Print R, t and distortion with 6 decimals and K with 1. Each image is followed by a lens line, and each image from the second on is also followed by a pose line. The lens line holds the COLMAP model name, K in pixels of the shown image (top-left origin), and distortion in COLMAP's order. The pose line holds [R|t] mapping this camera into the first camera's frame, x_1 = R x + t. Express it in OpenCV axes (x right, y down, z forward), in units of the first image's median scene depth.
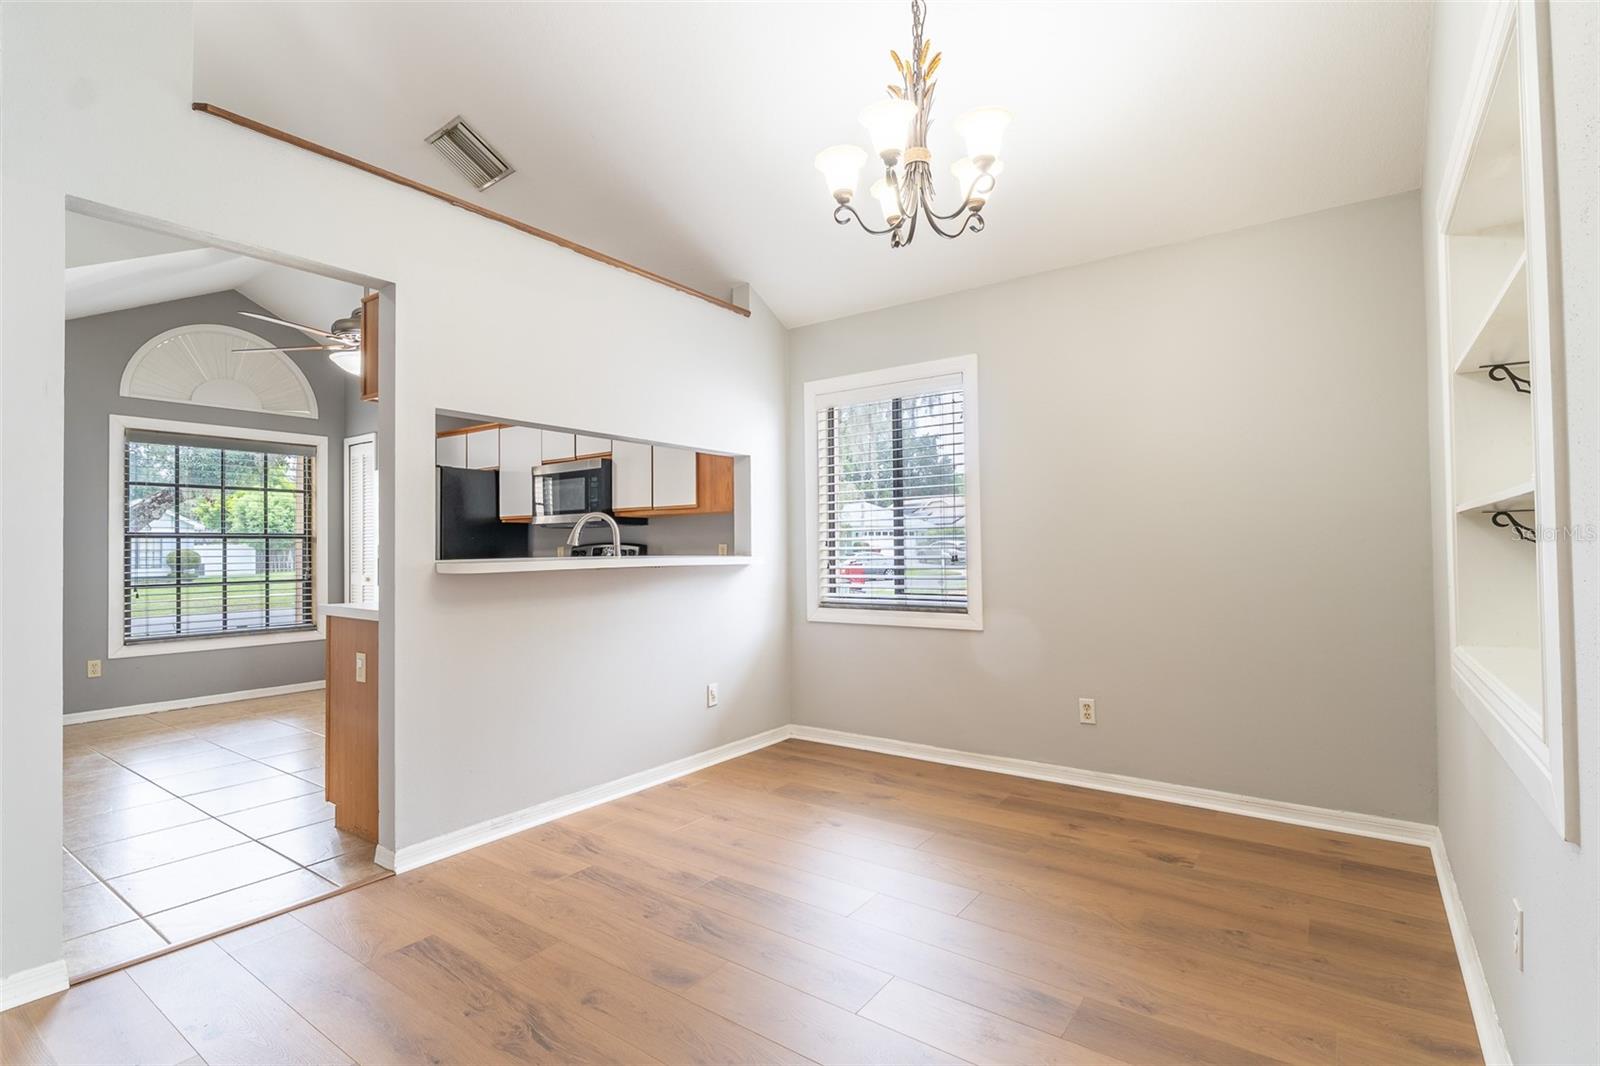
lens RADIAL K [[749.5, 0, 798.2], [0, 749.5, 539.3], [0, 0, 1]] dist [-0.004481, 0.000384]
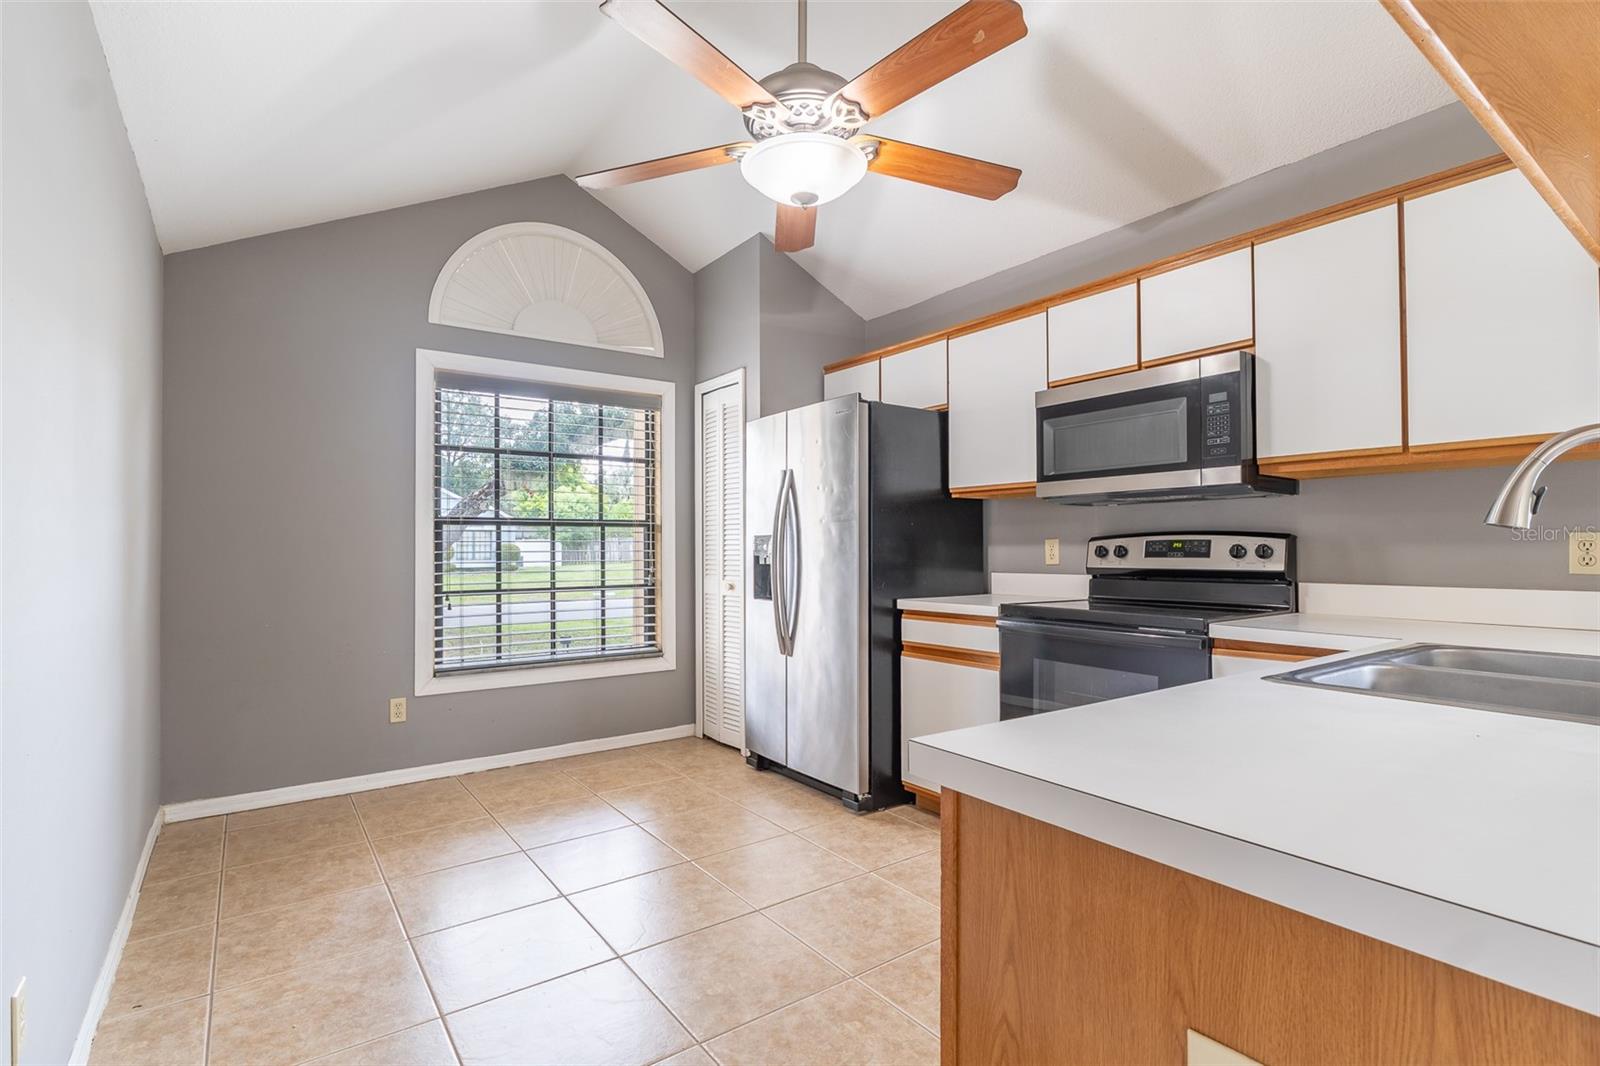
lens RADIAL K [[749.5, 0, 801.3], [0, 749.5, 538.0], [0, 0, 1]] dist [-0.004481, 0.000384]
pose [[0.950989, 0.002800, -0.309213, -0.323827], [-0.001735, 0.999992, 0.003718, 0.007154], [0.309221, -0.002999, 0.950985, 0.397394]]
